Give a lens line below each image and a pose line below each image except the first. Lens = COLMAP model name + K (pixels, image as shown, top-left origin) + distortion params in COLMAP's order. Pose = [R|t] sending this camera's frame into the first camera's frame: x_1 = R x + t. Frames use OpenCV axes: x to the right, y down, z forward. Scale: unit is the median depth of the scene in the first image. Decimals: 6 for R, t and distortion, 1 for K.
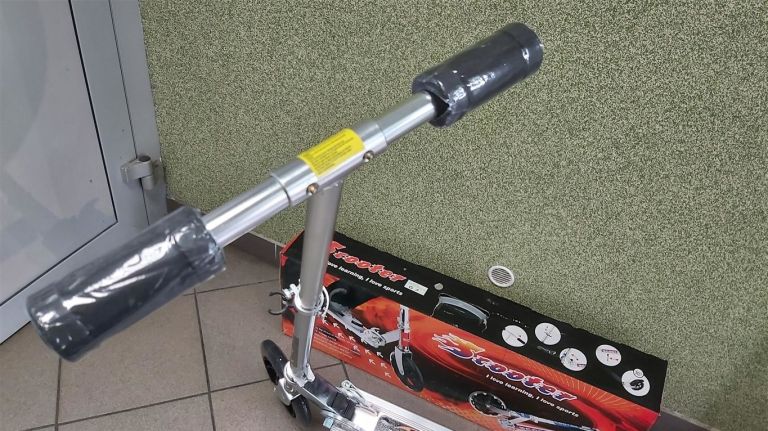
lens RADIAL K [[588.4, 0, 391.8], [0, 588.4, 217.7], [0, 0, 1]] dist [0.098795, -0.178103]
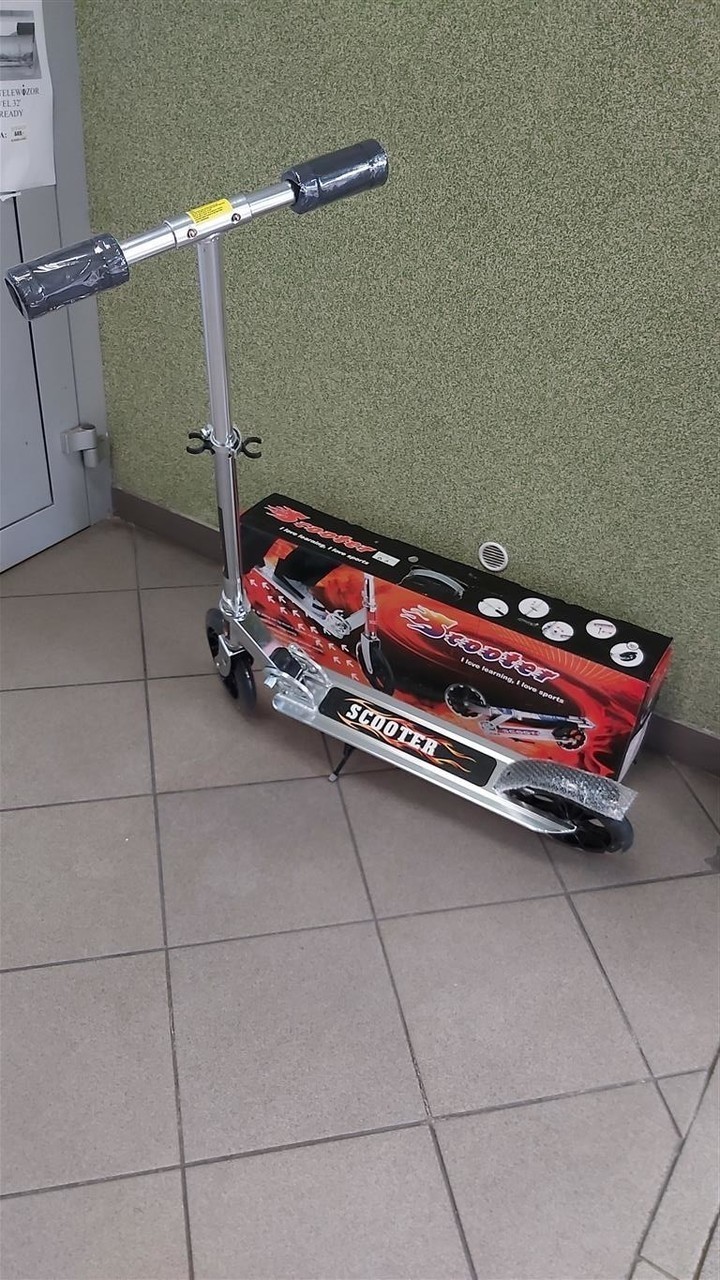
lens RADIAL K [[980.7, 0, 361.8], [0, 980.7, 657.1], [0, 0, 1]] dist [0.098795, -0.178103]
pose [[0.991587, 0.042378, -0.122307, 0.190911], [-0.047353, 0.998153, -0.038060, 0.325345], [0.120468, 0.043531, 0.991762, -0.409456]]
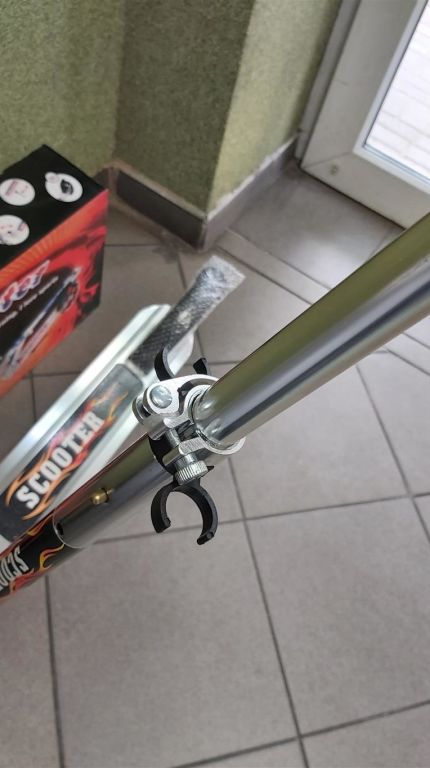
lens RADIAL K [[602.4, 0, 217.1], [0, 602.4, 390.7], [0, 0, 1]] dist [0.081785, -0.195362]
pose [[0.130550, -0.865288, 0.483976, -0.167835], [0.473181, 0.483348, 0.736528, -0.079728], [-0.871239, 0.132855, 0.472539, 0.446185]]
